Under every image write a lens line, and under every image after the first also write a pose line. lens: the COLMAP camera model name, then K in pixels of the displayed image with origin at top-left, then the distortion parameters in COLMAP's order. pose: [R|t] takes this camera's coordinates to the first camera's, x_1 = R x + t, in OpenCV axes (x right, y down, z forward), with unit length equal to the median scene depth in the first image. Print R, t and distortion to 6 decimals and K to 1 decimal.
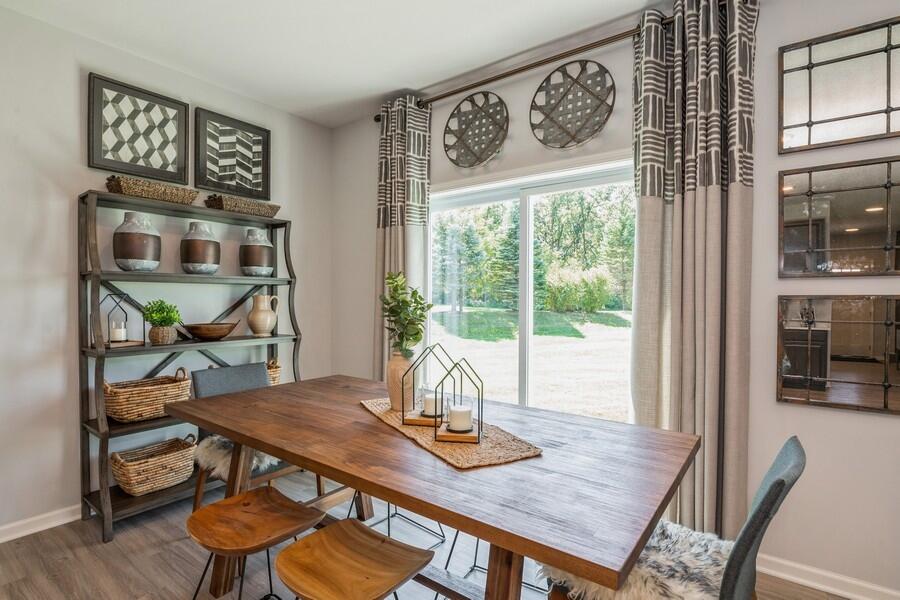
lens RADIAL K [[445.6, 0, 448.2], [0, 445.6, 304.5], [0, 0, 1]] dist [-0.012036, -0.001312]
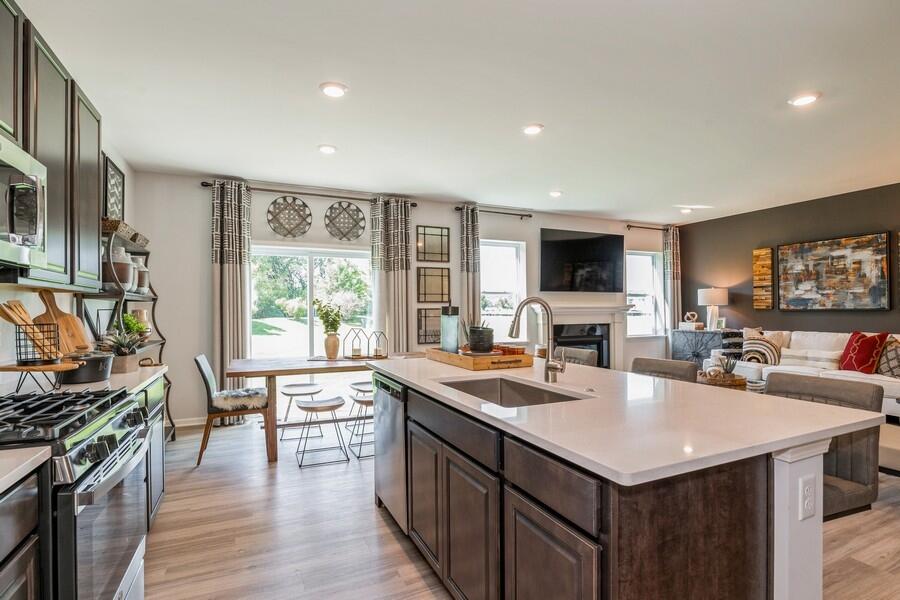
lens RADIAL K [[445.6, 0, 448.2], [0, 445.6, 304.5], [0, 0, 1]] dist [-0.012036, -0.001312]
pose [[0.481555, 0.002416, 0.876412, -1.178840], [0.018870, 0.999736, -0.013124, -0.001212], [-0.876212, 0.022858, 0.481383, -0.411808]]
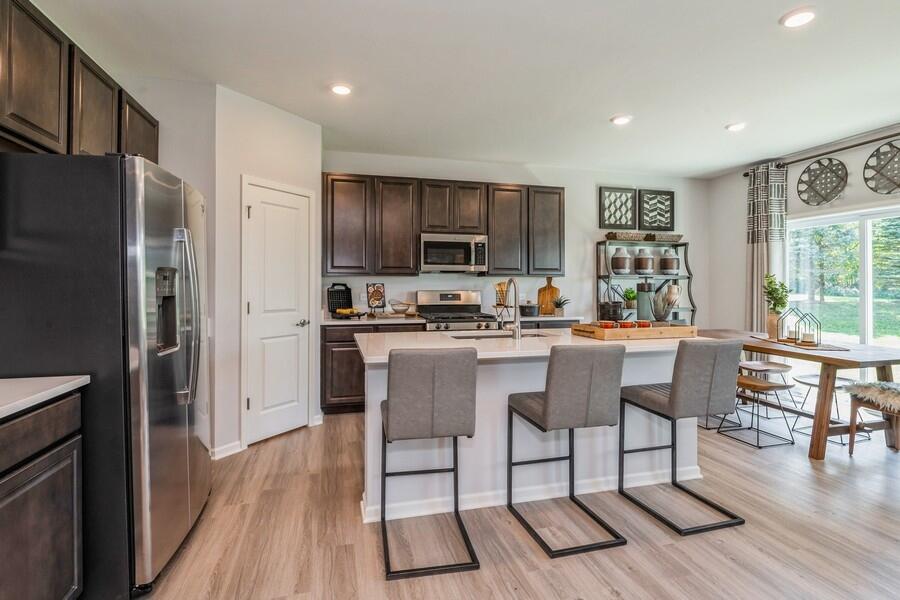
lens RADIAL K [[453.0, 0, 456.4], [0, 453.0, 282.4], [0, 0, 1]] dist [-0.004313, -0.001333]
pose [[0.792330, -0.009078, -0.610025, 0.005943], [-0.004849, 0.999764, -0.021176, 0.011831], [0.610073, 0.019736, 0.792099, -1.062660]]
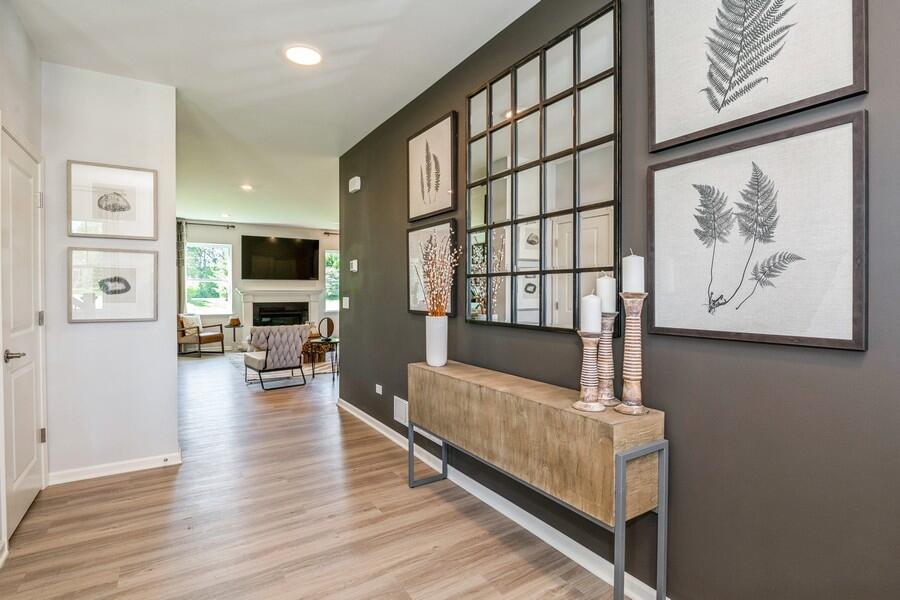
lens RADIAL K [[445.6, 0, 448.2], [0, 445.6, 304.5], [0, 0, 1]] dist [-0.012036, -0.001312]
pose [[0.355841, -0.030464, 0.934050, -1.467513], [0.013297, 0.999532, 0.027534, 0.024094], [-0.934452, 0.002622, 0.356079, -2.260609]]
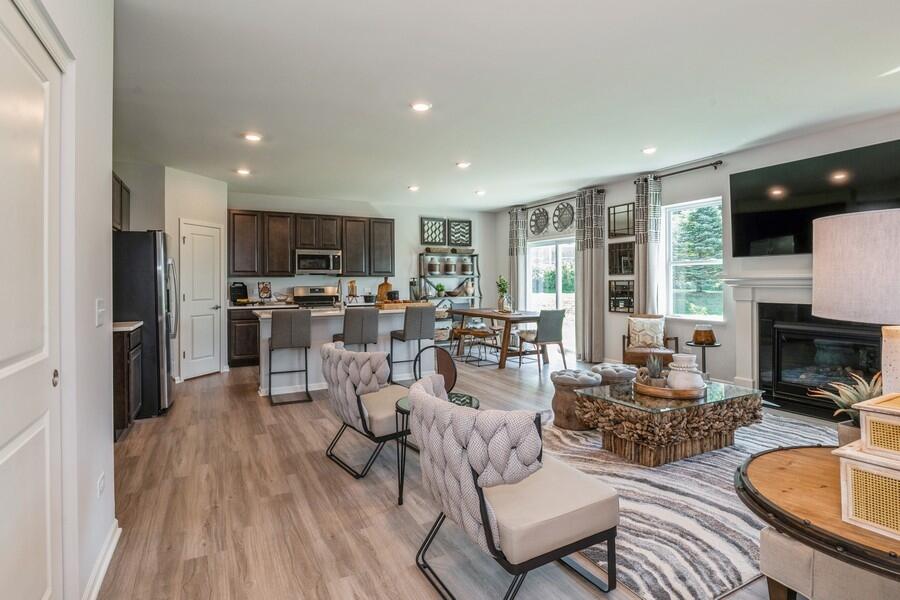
lens RADIAL K [[453.0, 0, 456.4], [0, 453.0, 282.4], [0, 0, 1]] dist [-0.004313, -0.001333]
pose [[0.909250, -0.011257, -0.416099, 0.746158], [0.006293, 0.999892, -0.013299, 0.023306], [0.416204, 0.009474, 0.909222, -1.744639]]
